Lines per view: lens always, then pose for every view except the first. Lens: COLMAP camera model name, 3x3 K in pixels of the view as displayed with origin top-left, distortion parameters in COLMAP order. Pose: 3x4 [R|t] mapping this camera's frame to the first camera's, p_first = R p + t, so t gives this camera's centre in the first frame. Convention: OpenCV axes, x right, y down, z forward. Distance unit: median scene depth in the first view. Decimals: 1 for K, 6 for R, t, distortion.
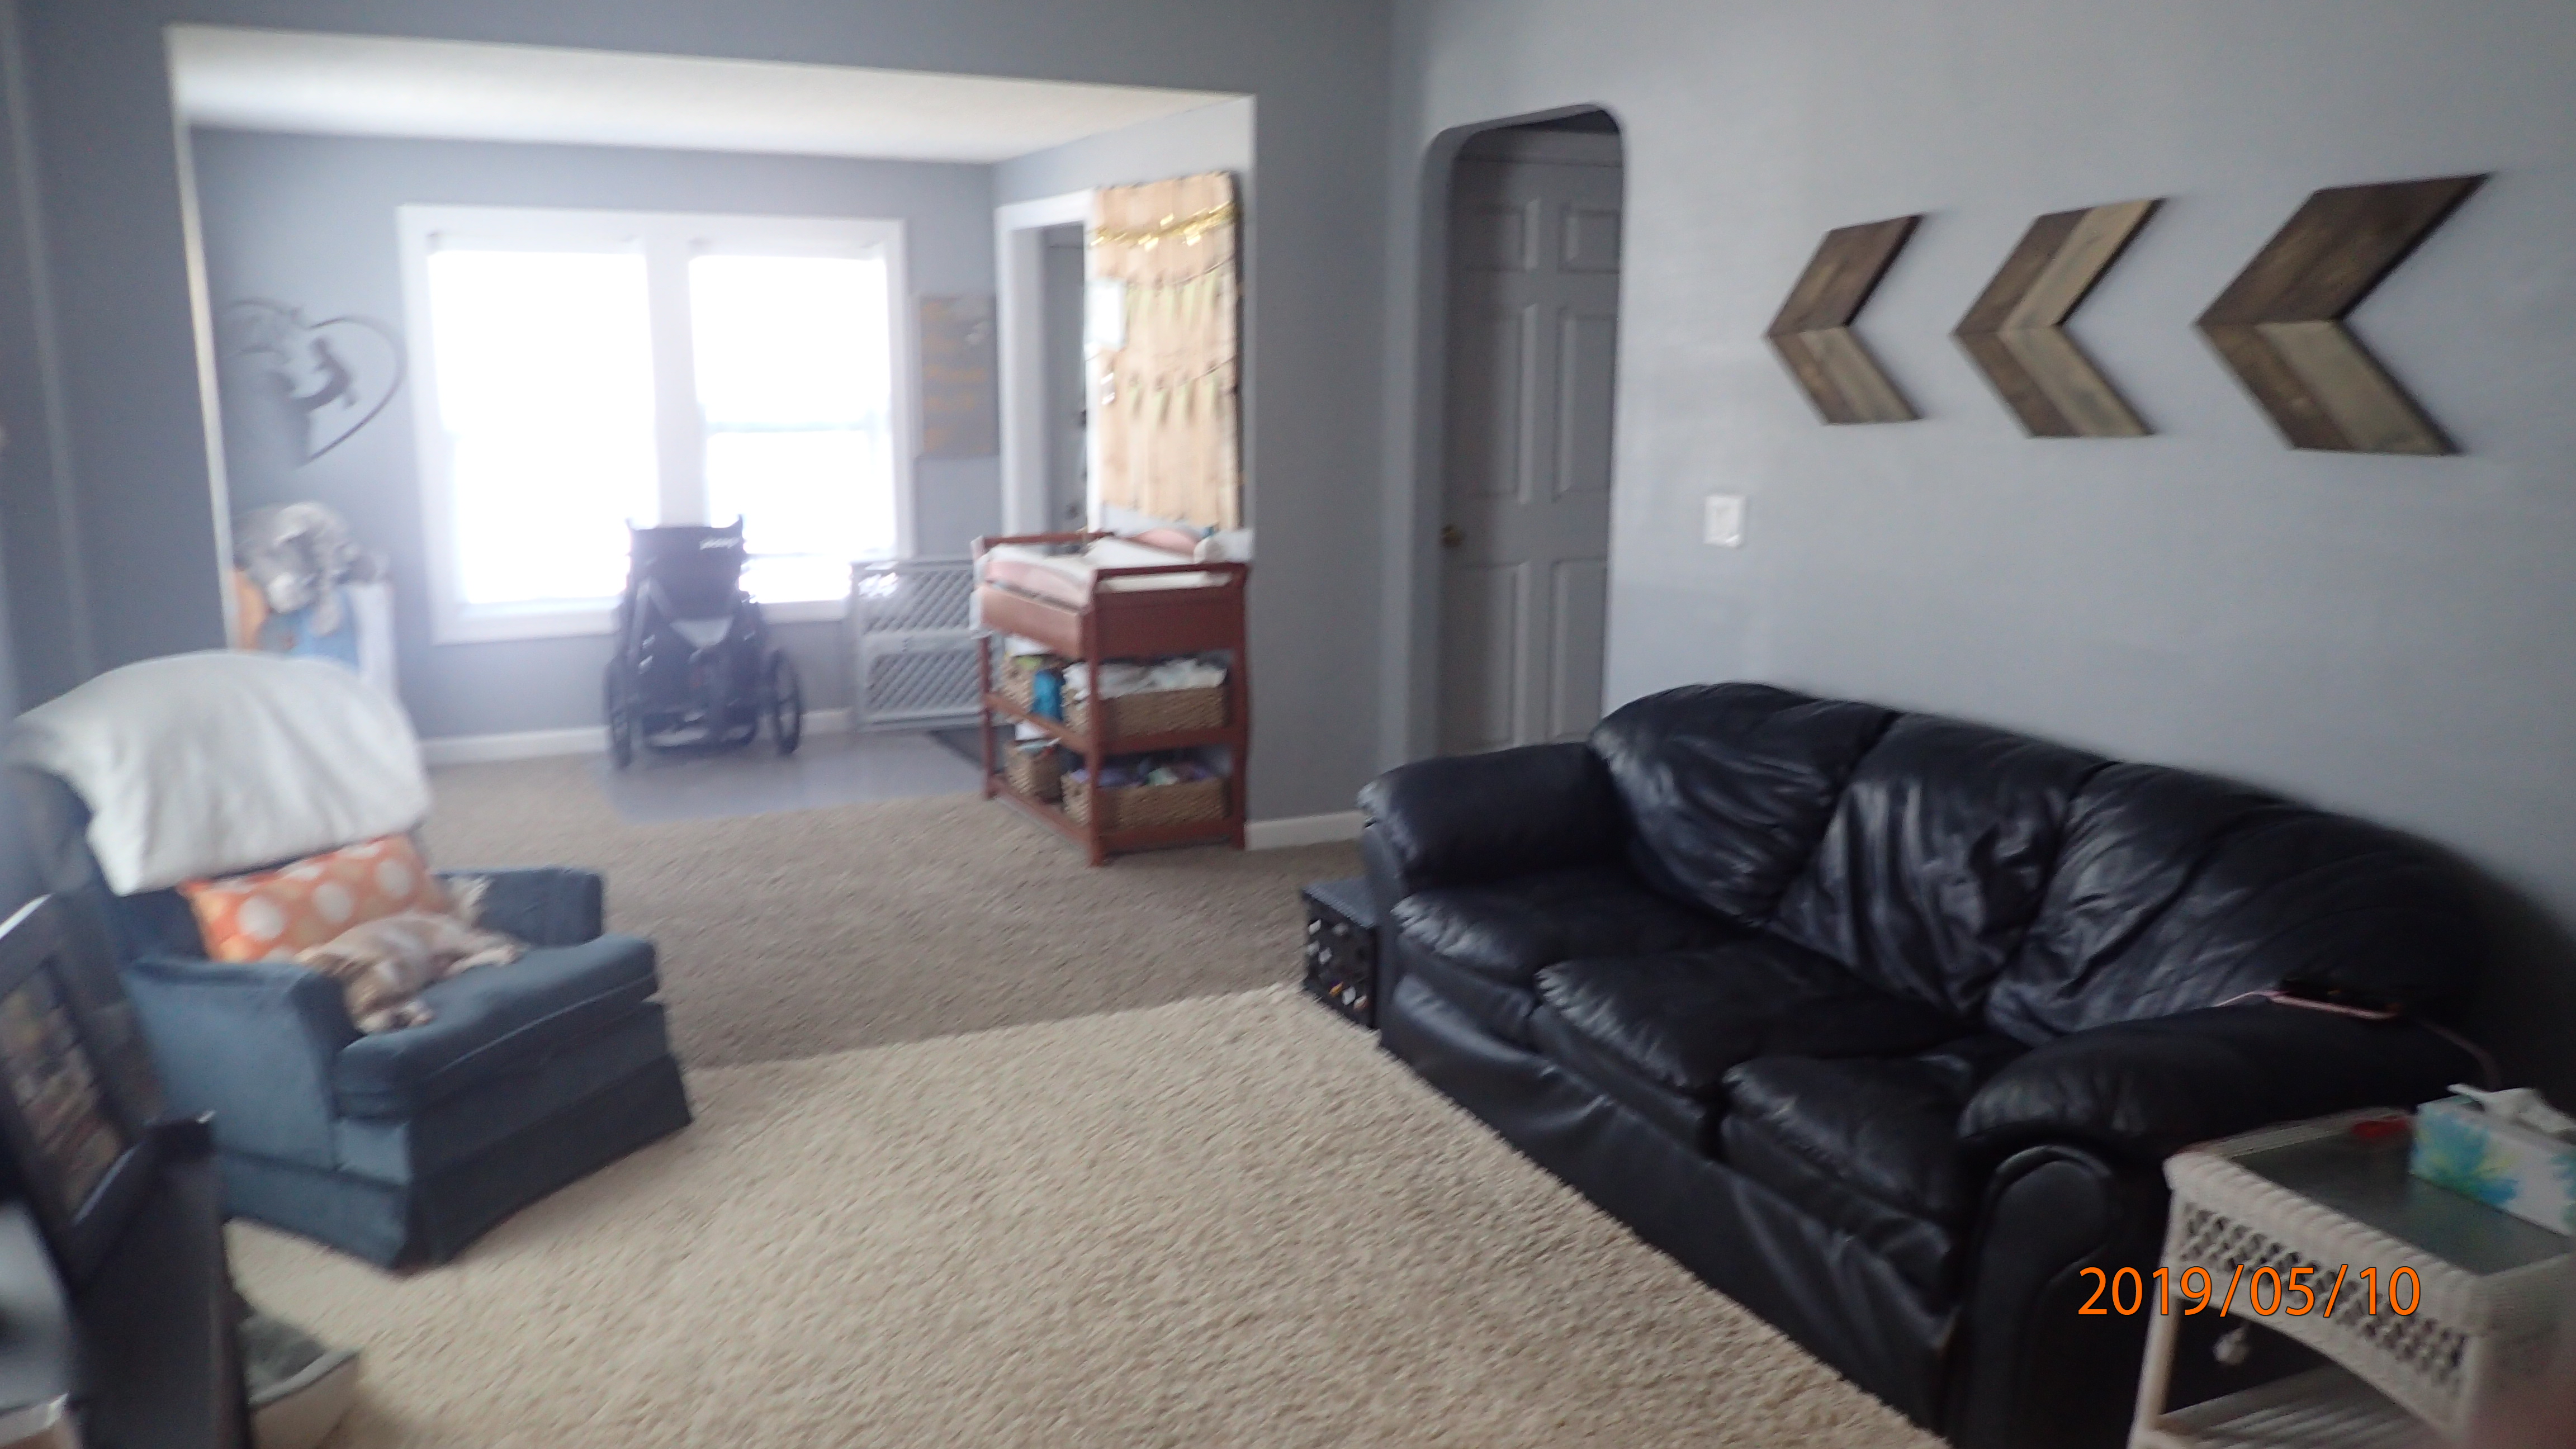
lens RADIAL K [[1945.6, 0, 1289.0], [0, 1945.6, 710.3], [0, 0, 1]] dist [0.008156, 0.003388]
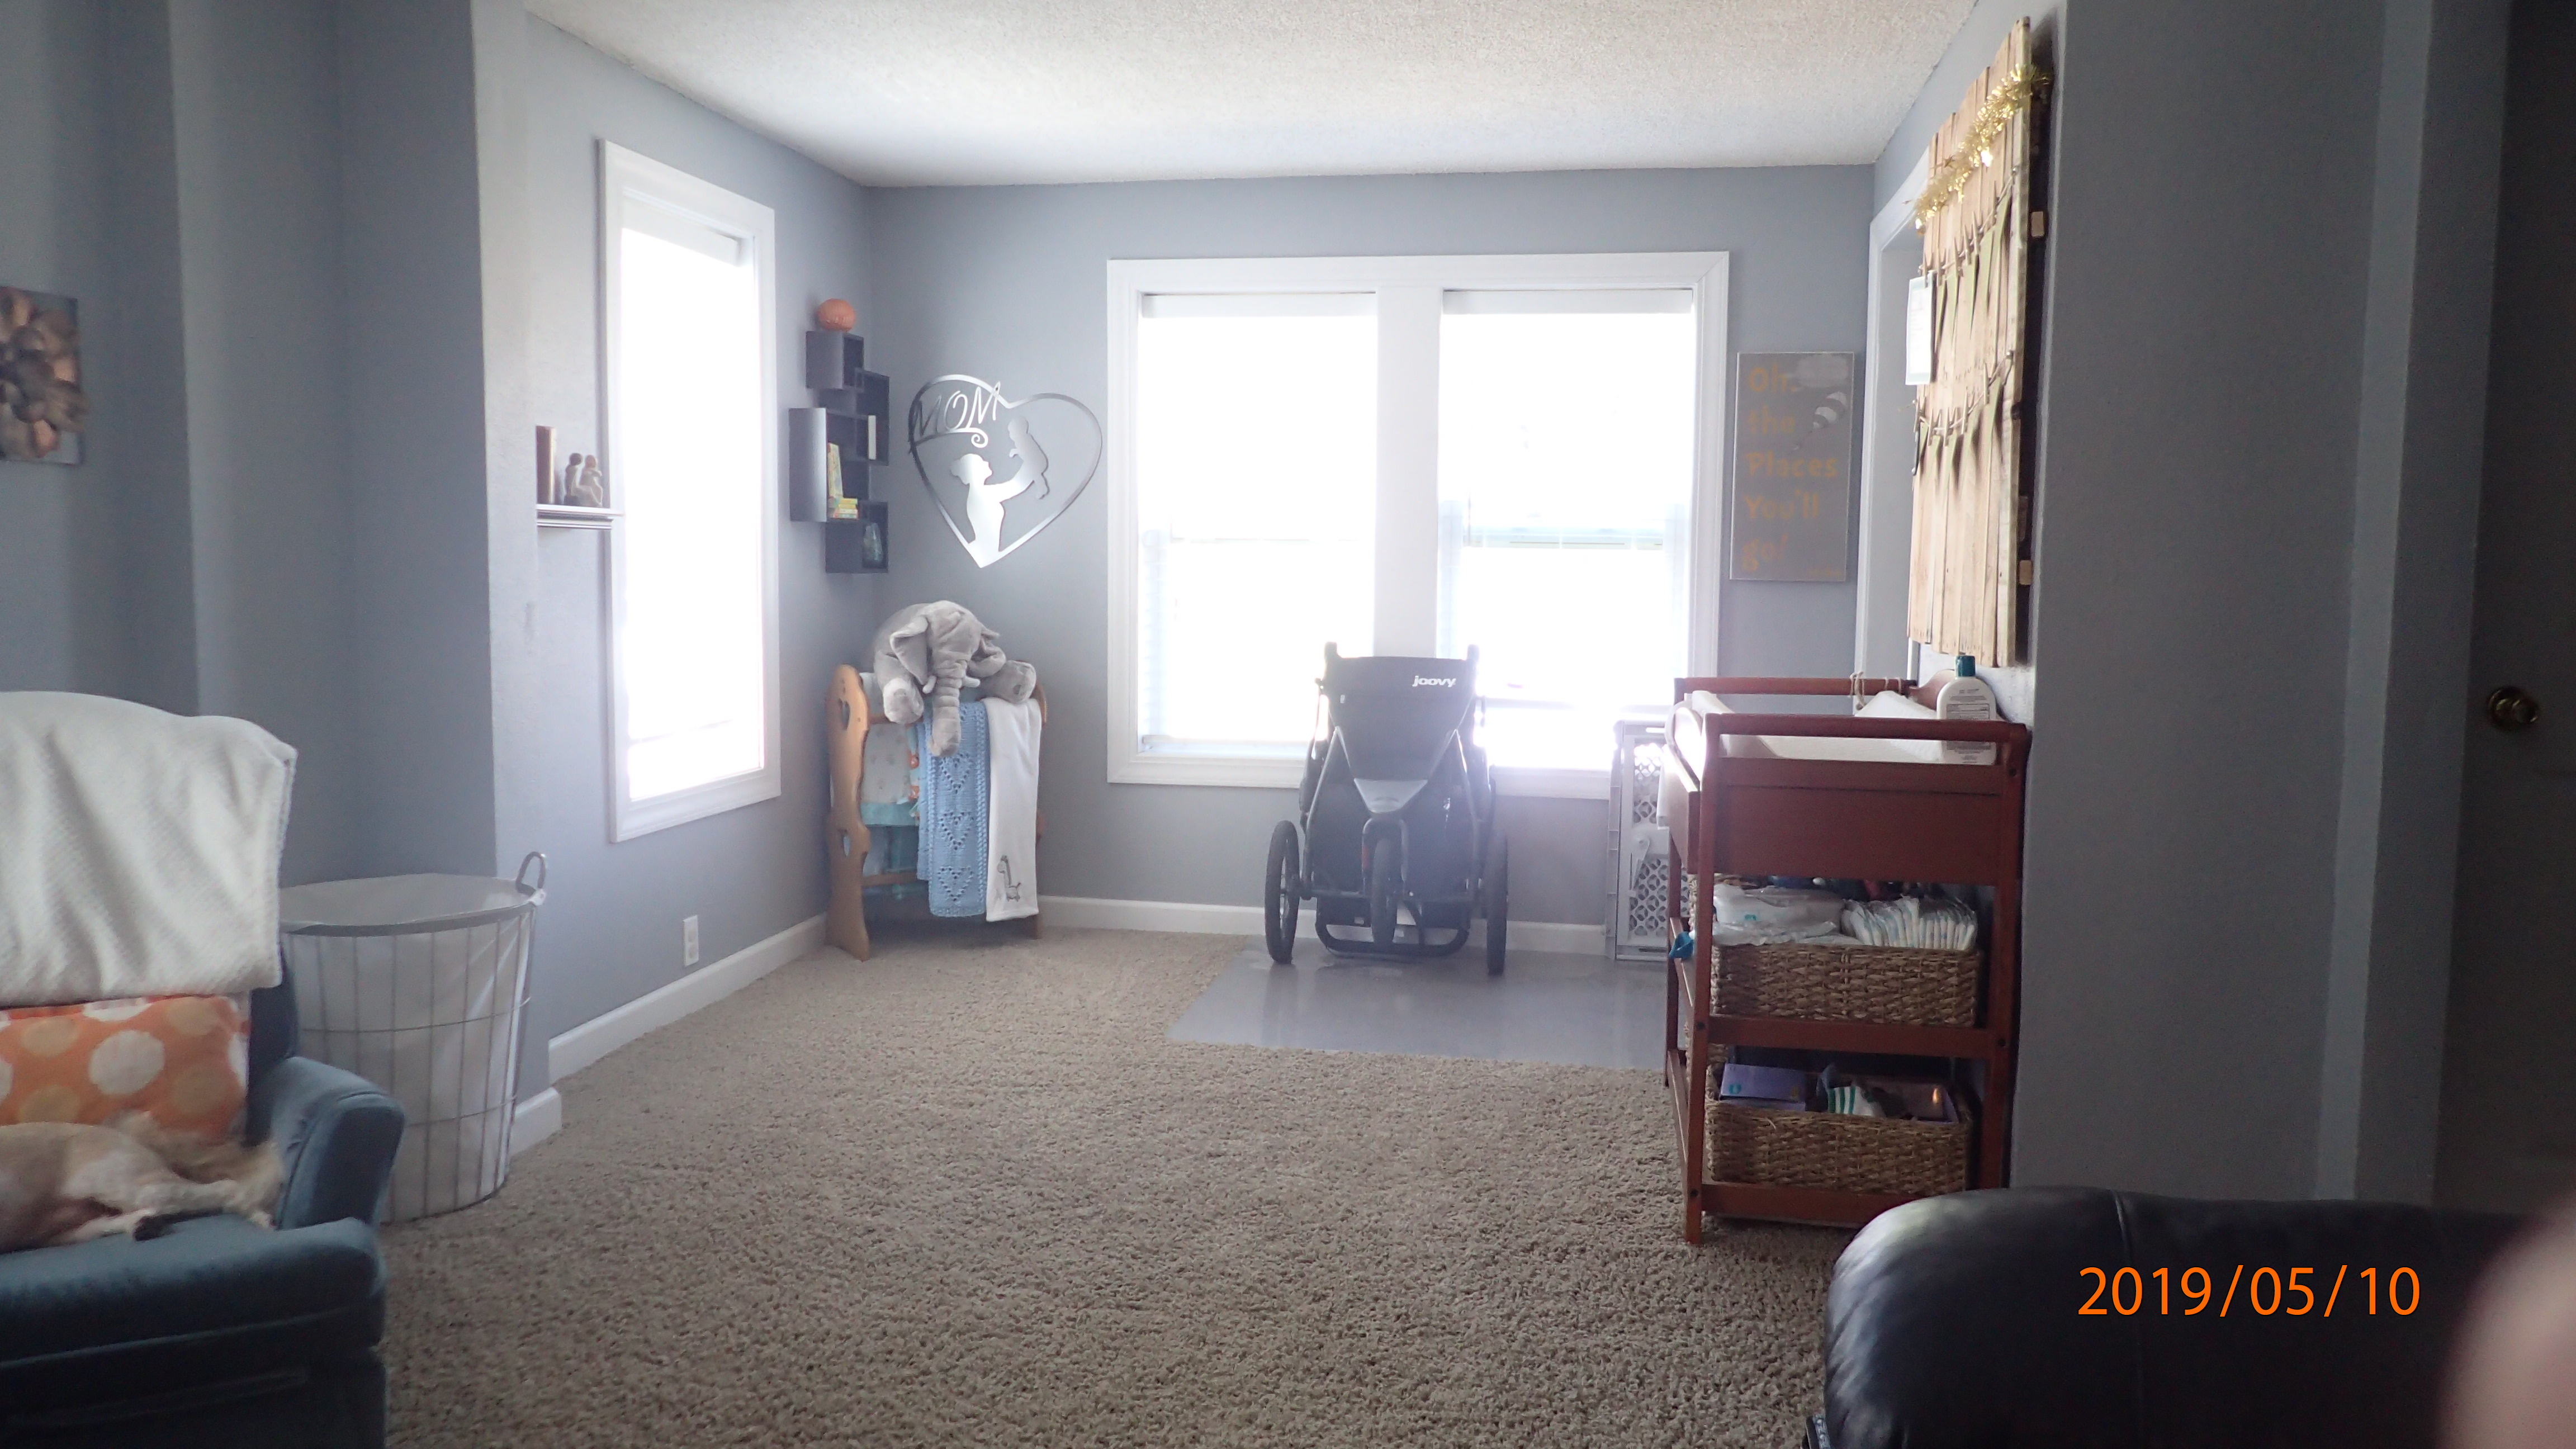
lens RADIAL K [[1945.6, 0, 1276.2], [0, 1945.6, 710.6], [0, 0, 1]] dist [0.008156, 0.003388]
pose [[0.801487, 0.056349, -0.595352, 0.185404], [-0.122364, 0.989940, -0.071035, -0.024004], [0.585360, 0.129784, 0.800319, 0.631941]]
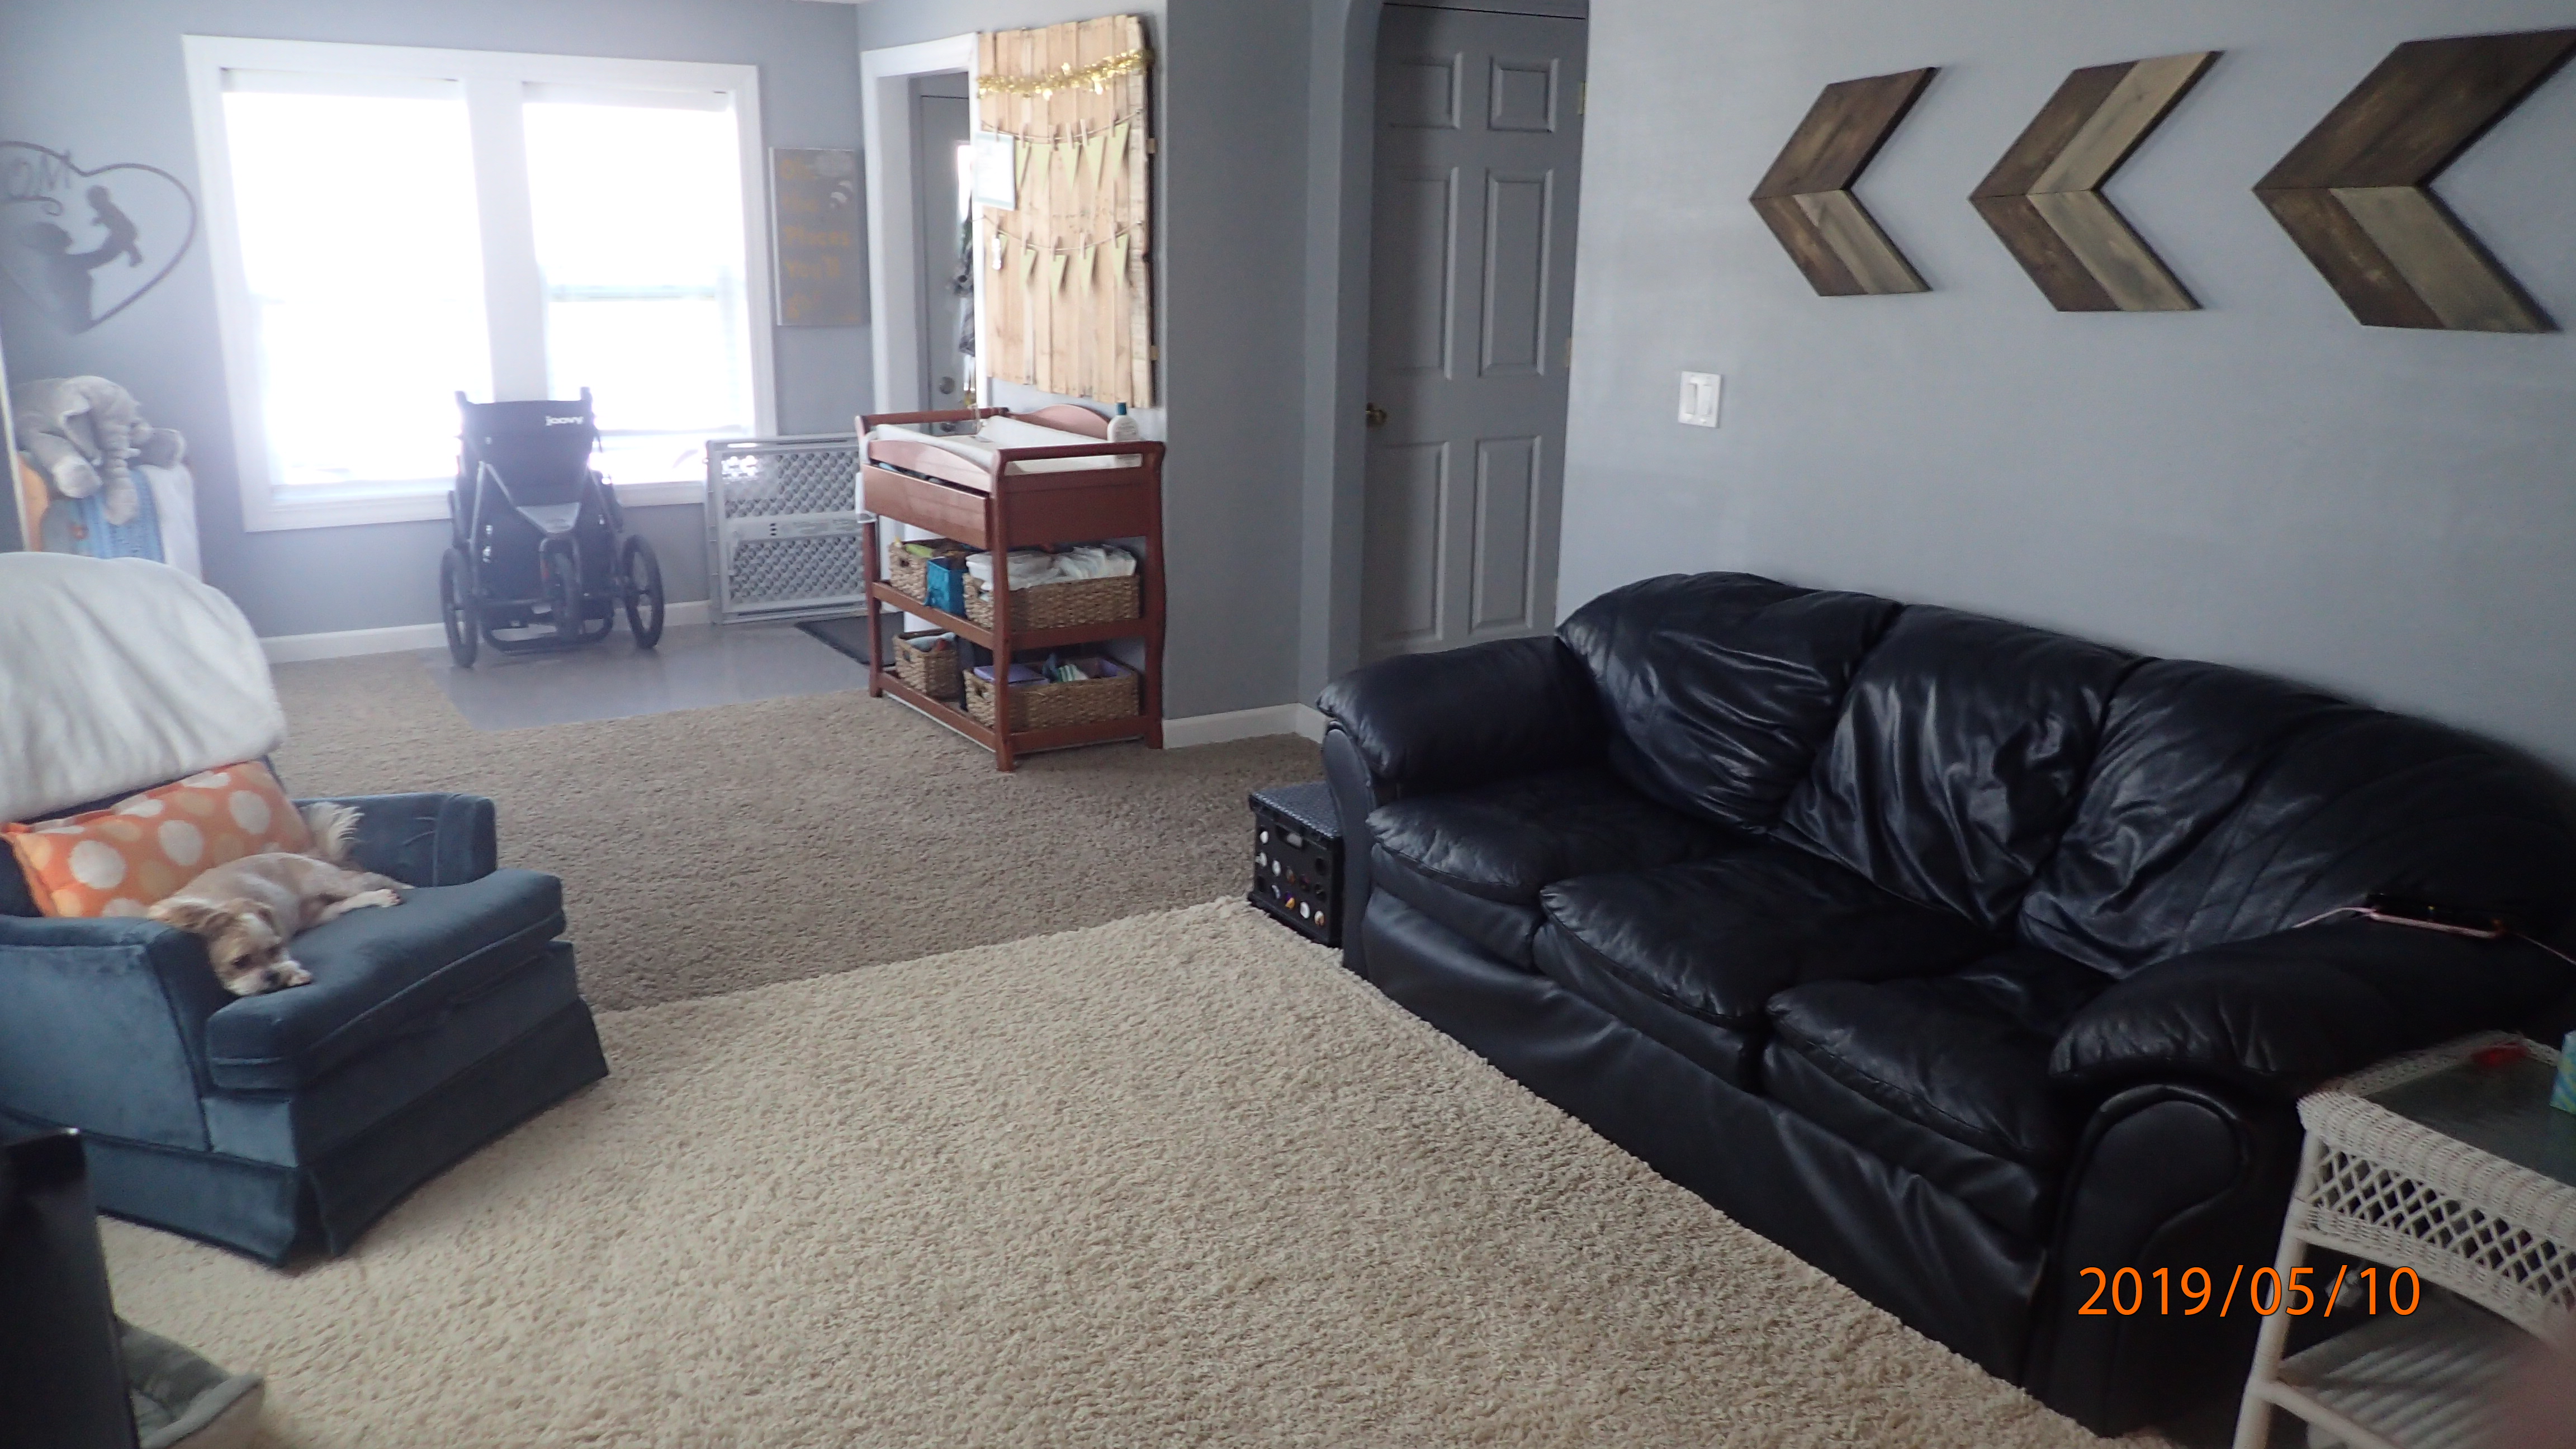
lens RADIAL K [[1945.6, 0, 1292.8], [0, 1945.6, 714.5], [0, 0, 1]] dist [0.008156, 0.003388]
pose [[0.995482, -0.013627, 0.093970, -0.068399], [0.007372, 0.997753, 0.066598, -0.010923], [-0.094667, -0.065604, 0.993345, 0.082662]]
